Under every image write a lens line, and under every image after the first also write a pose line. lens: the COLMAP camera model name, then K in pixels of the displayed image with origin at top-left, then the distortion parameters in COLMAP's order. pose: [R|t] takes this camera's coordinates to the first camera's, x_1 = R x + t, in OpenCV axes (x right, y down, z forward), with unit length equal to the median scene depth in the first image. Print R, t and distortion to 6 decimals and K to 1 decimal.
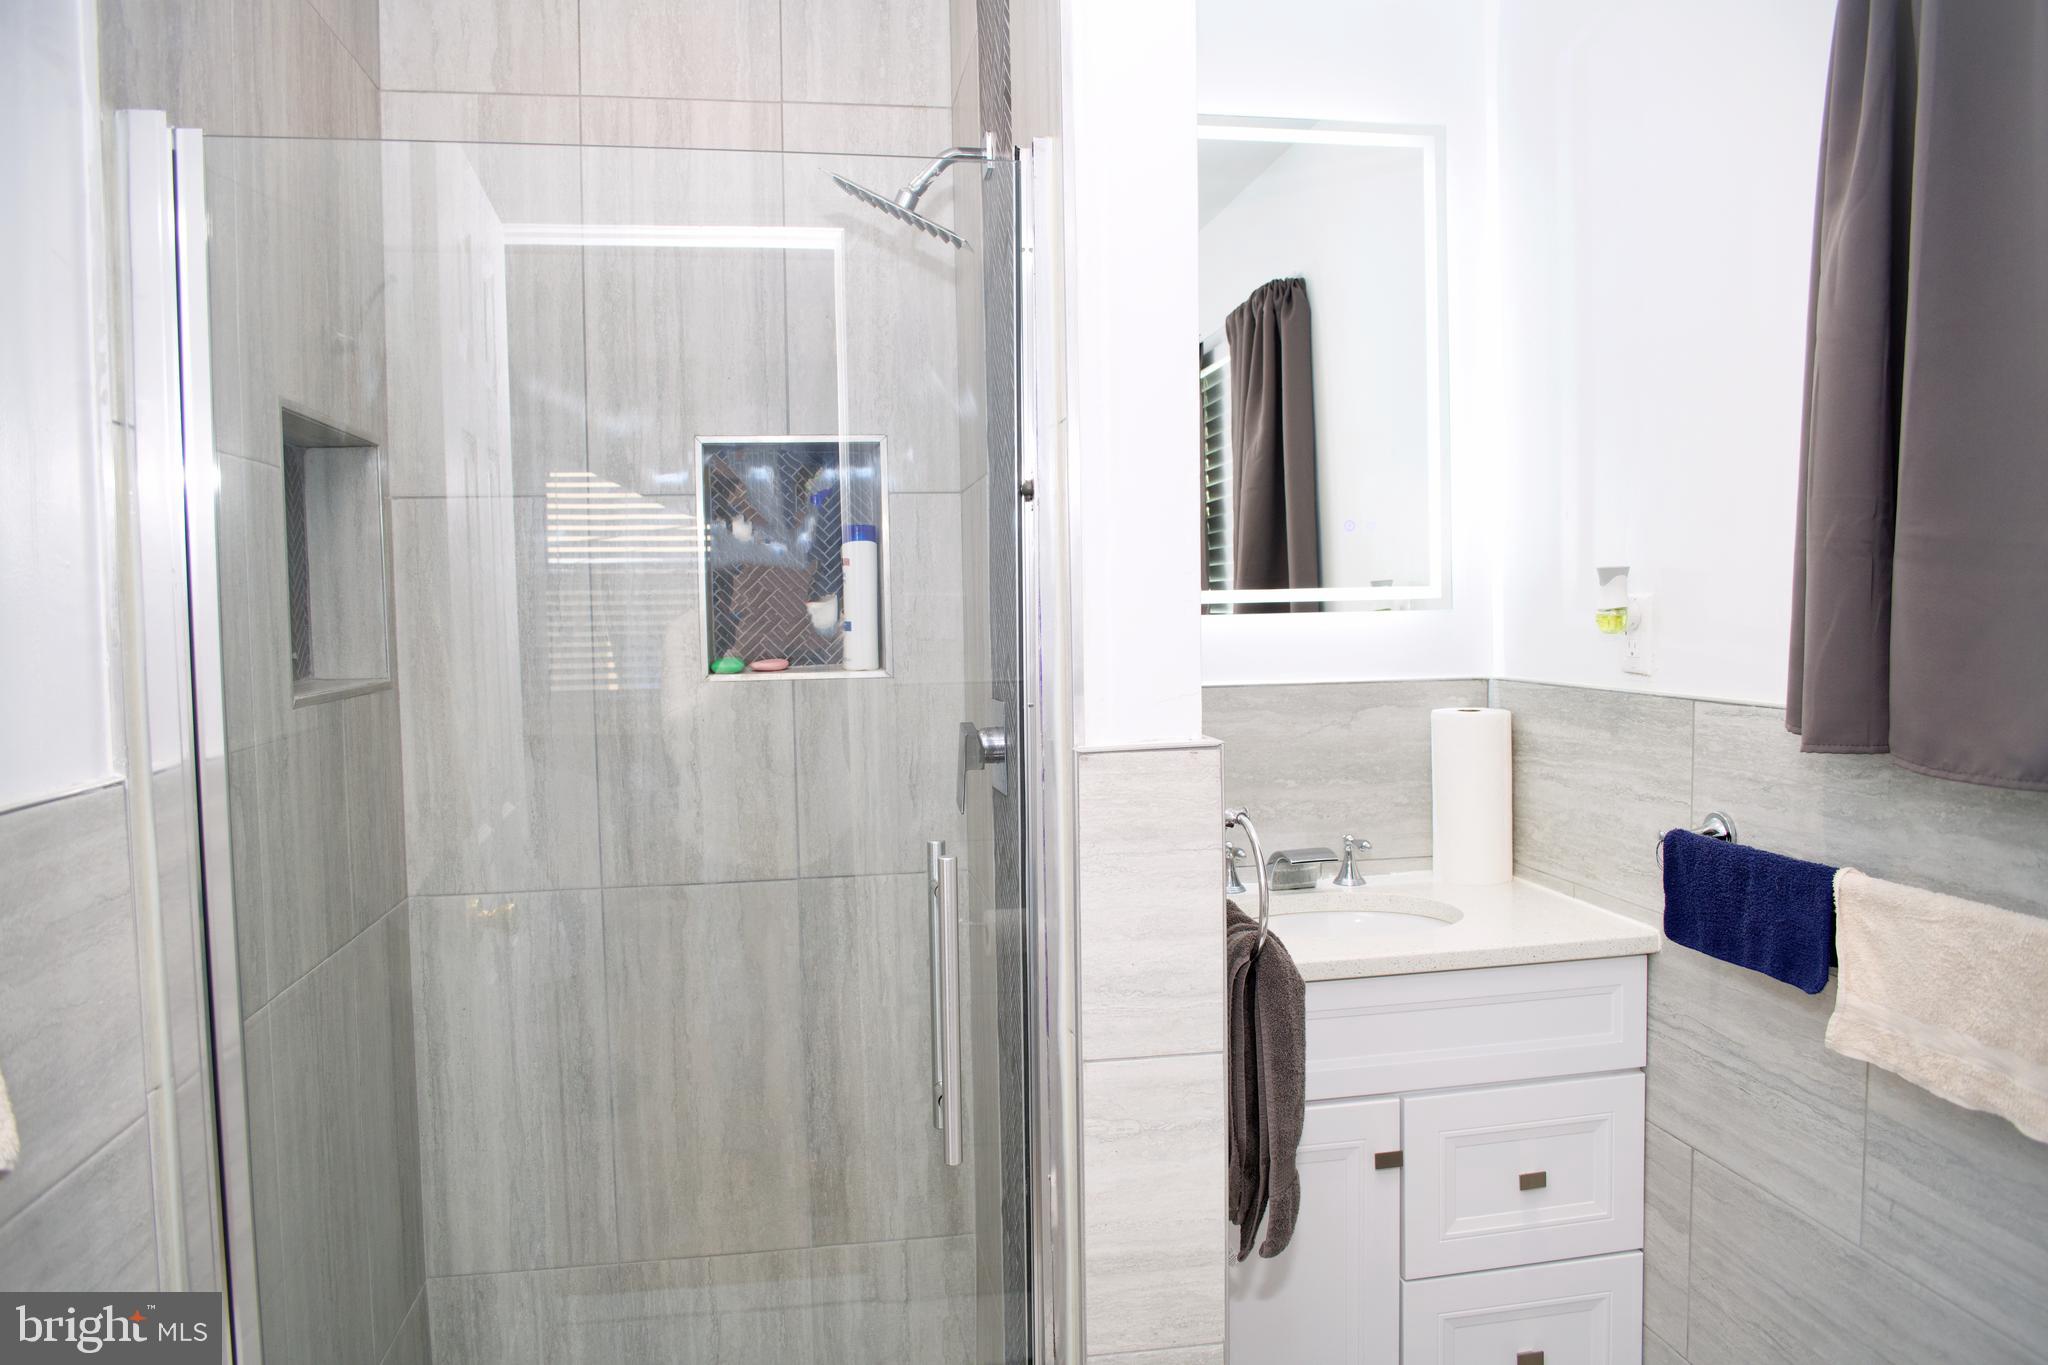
lens RADIAL K [[1390.9, 0, 1024.0], [0, 1390.9, 682.5], [0, 0, 1]] dist [-0.066323, 0.028232]
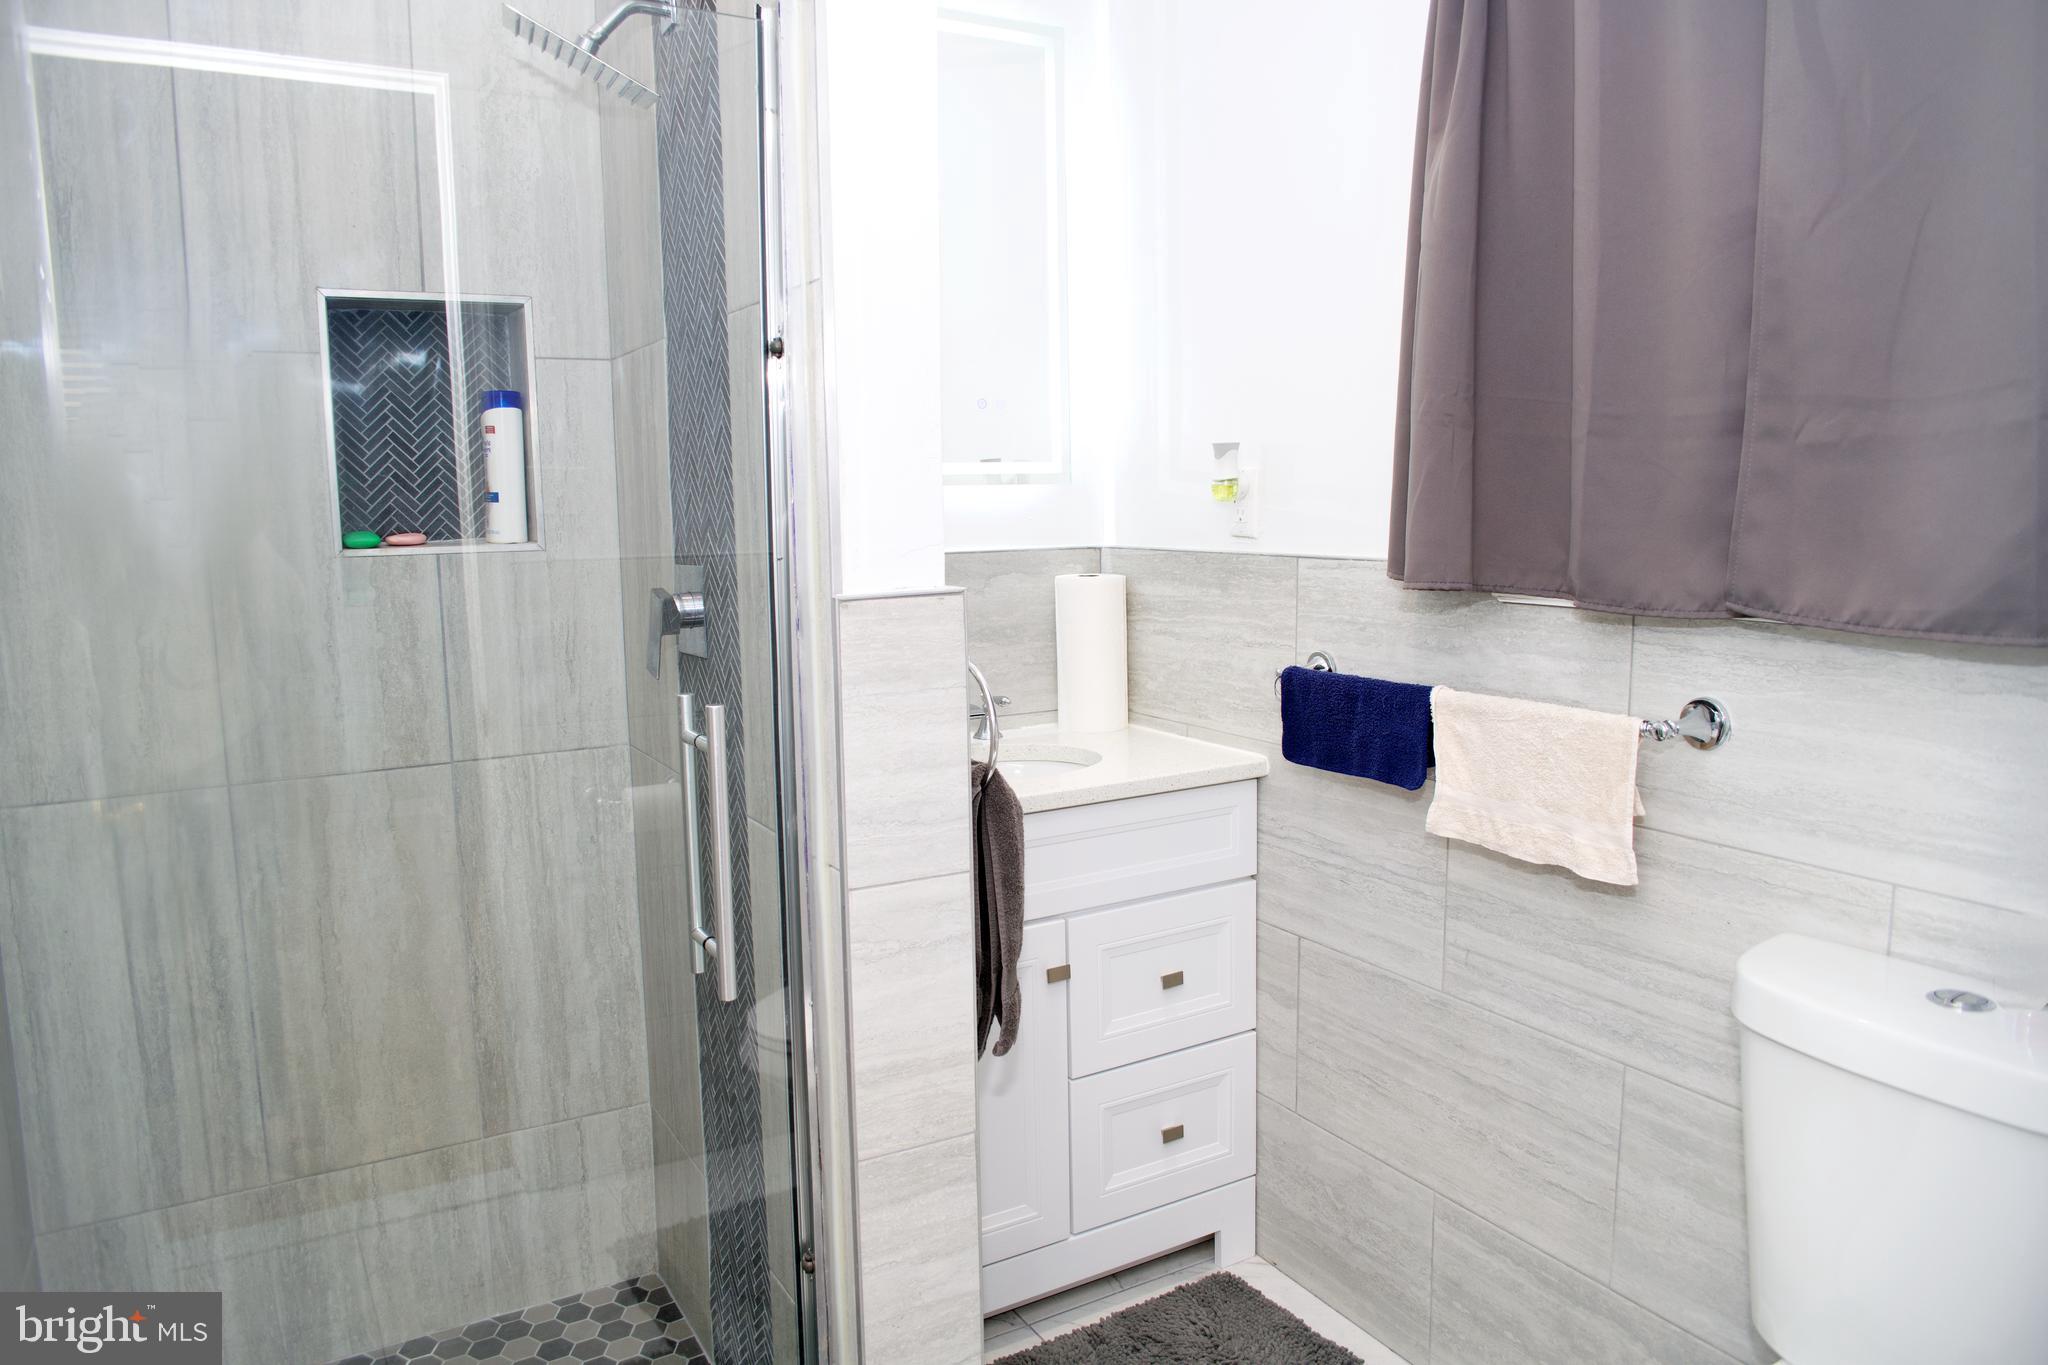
lens RADIAL K [[1390.9, 0, 1024.0], [0, 1390.9, 682.5], [0, 0, 1]] dist [-0.066323, 0.028232]
pose [[0.936236, -0.043049, 0.348726, -0.131531], [0.017890, 0.997019, 0.075048, 0.023902], [-0.350917, -0.064024, 0.934215, -0.025466]]
